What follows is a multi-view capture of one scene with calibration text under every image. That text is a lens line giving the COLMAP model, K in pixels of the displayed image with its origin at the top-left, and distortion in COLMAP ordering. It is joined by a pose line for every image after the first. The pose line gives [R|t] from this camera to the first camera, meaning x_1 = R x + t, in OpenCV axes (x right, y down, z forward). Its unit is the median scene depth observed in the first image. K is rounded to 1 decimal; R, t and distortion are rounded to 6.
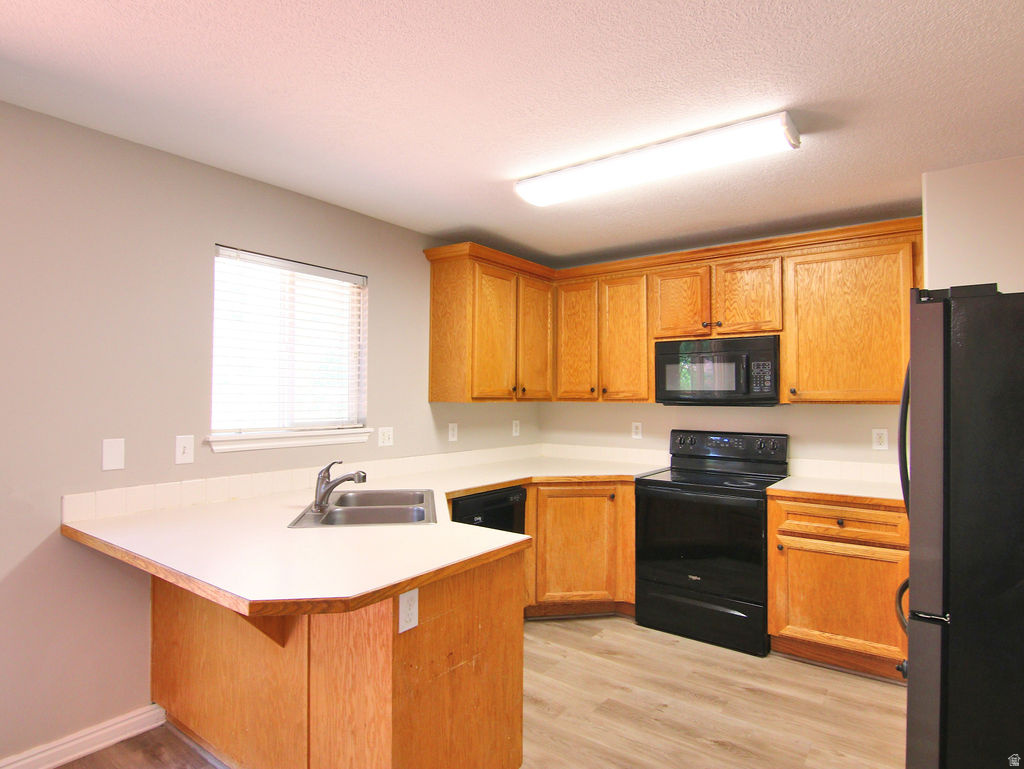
lens RADIAL K [[588.6, 0, 512.0], [0, 588.6, 384.5], [0, 0, 1]] dist [-0.002176, -0.002573]
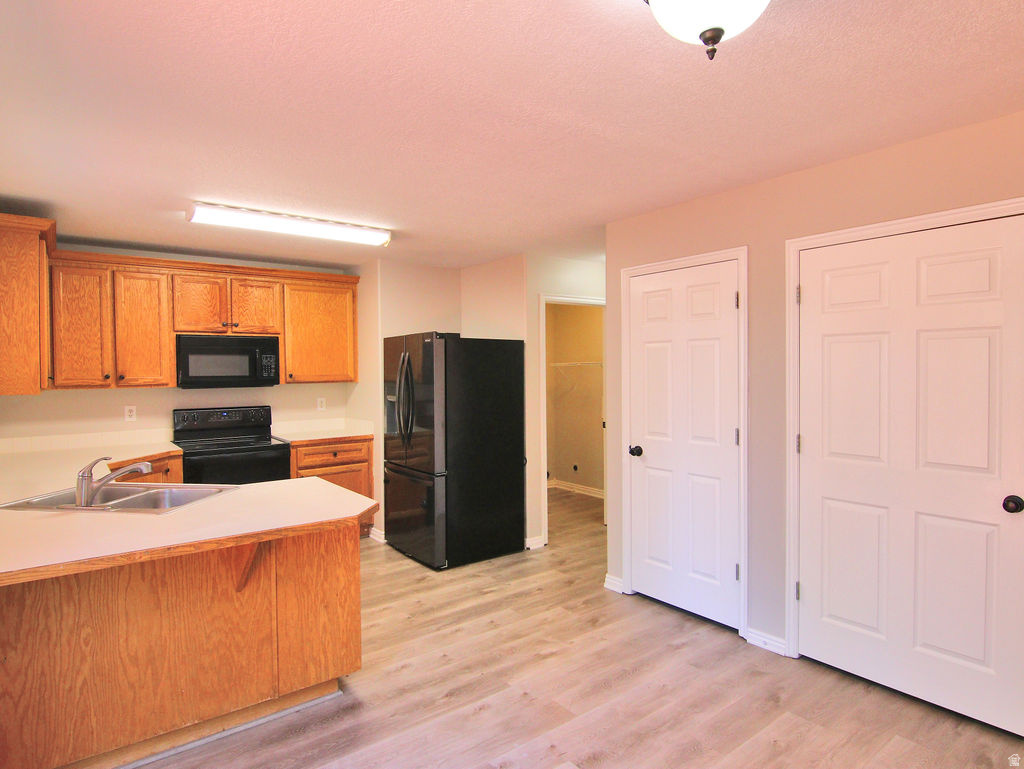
lens RADIAL K [[588.6, 0, 512.0], [0, 588.6, 384.5], [0, 0, 1]] dist [-0.002176, -0.002573]
pose [[0.270227, -0.034048, 0.962194, -0.740988], [-0.009534, 0.999231, 0.038037, -0.025965], [-0.962749, -0.019453, 0.269695, 0.054675]]
